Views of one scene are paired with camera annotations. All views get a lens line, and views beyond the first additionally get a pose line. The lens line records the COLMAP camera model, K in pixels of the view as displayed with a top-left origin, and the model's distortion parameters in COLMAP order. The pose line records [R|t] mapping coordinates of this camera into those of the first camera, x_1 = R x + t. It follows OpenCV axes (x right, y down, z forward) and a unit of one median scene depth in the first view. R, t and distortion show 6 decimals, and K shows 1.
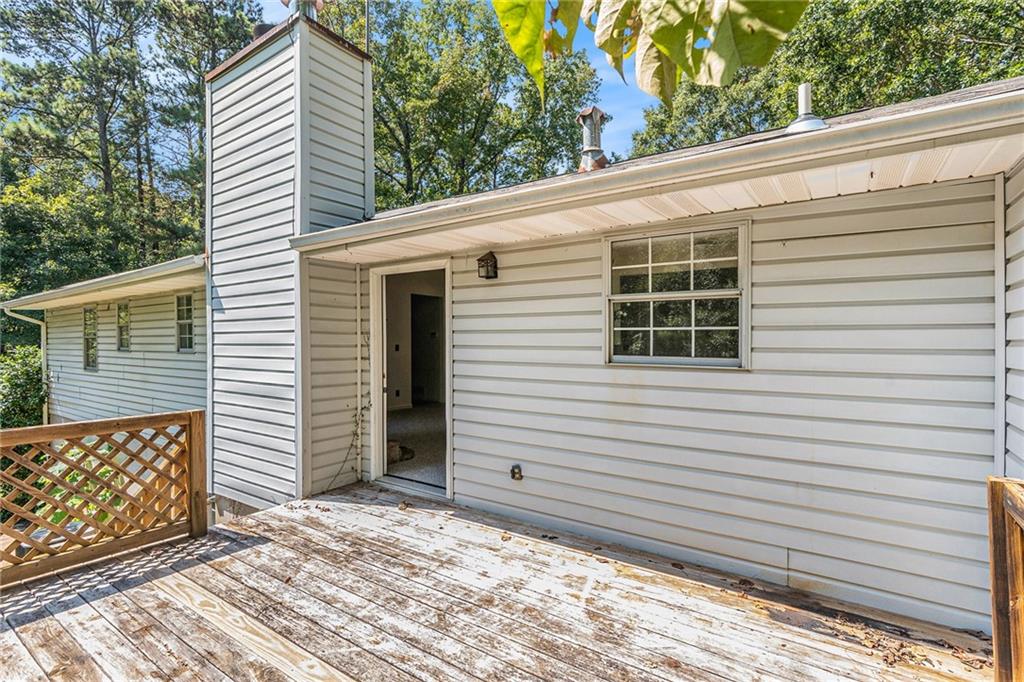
lens RADIAL K [[484.5, 0, 512.0], [0, 484.5, 341.0], [0, 0, 1]] dist [-0.001620, 0.000975]
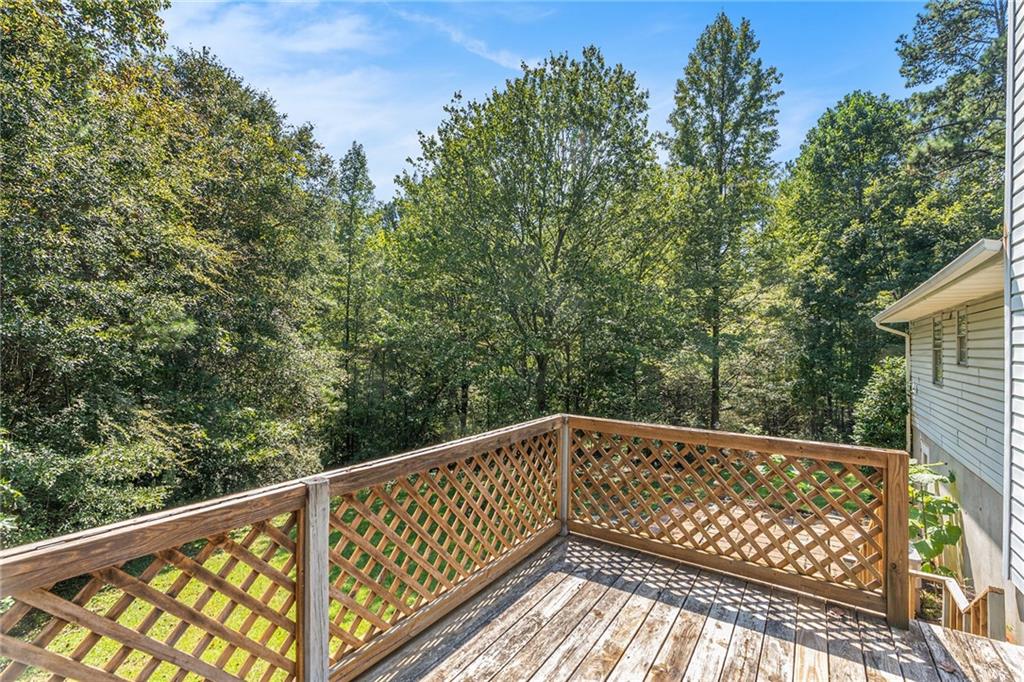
lens RADIAL K [[484.5, 0, 512.0], [0, 484.5, 341.0], [0, 0, 1]] dist [-0.001620, 0.000975]
pose [[0.029675, -0.007803, -0.999529, 0.065483], [-0.014018, 0.999868, -0.008222, -0.011067], [0.999461, 0.014256, 0.029561, 0.380986]]
